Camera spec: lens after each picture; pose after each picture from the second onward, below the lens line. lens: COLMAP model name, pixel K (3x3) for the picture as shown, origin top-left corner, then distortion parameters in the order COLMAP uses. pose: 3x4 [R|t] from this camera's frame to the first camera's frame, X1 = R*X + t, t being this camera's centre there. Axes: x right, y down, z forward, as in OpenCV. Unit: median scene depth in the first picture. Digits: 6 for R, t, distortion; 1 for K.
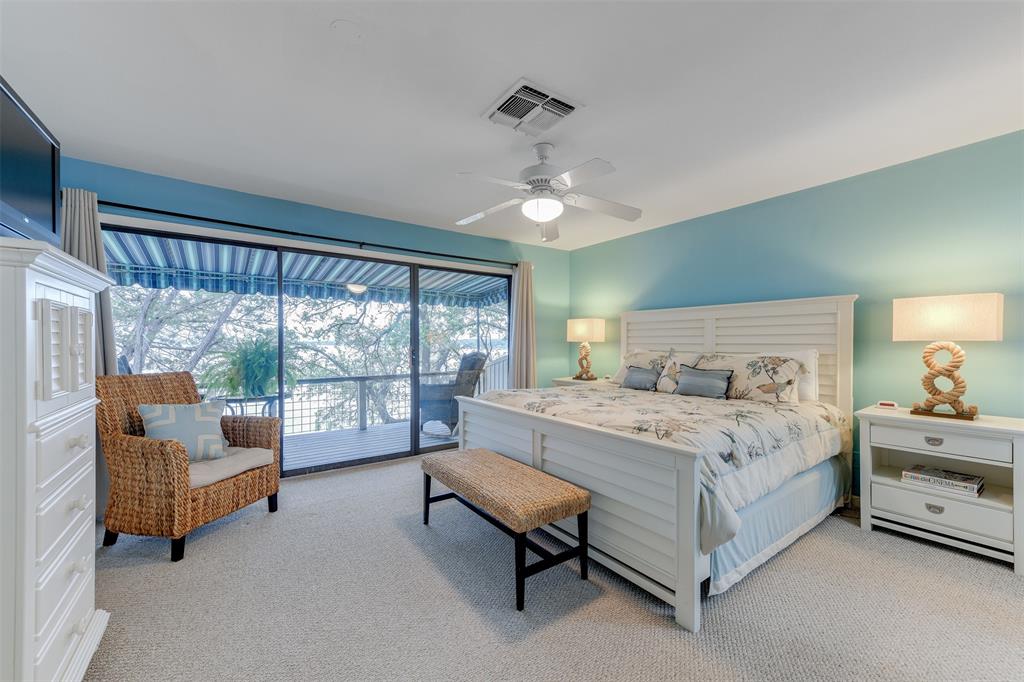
lens RADIAL K [[408.0, 0, 521.4], [0, 408.0, 349.0], [0, 0, 1]] dist [0.020972, 0.000161]
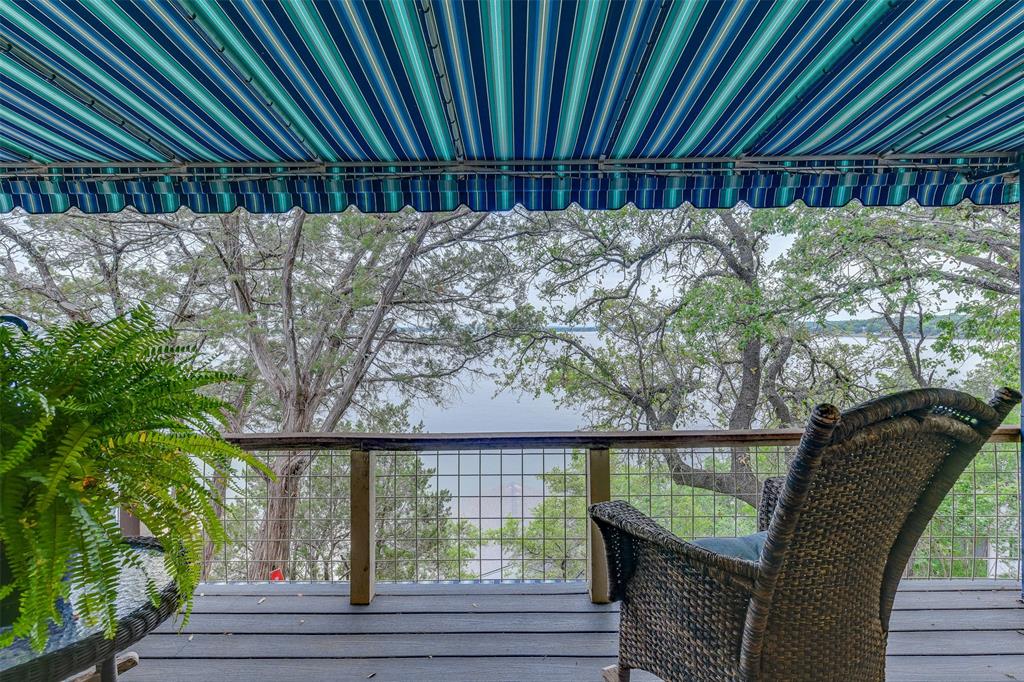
lens RADIAL K [[471.9, 0, 513.6], [0, 471.9, 335.0], [0, 0, 1]] dist [0.000708, 0.000297]
pose [[0.796247, -0.001471, -0.604970, -0.113761], [0.000812, 0.999999, -0.001363, -0.005802], [0.604971, 0.000594, 0.796247, 0.345371]]
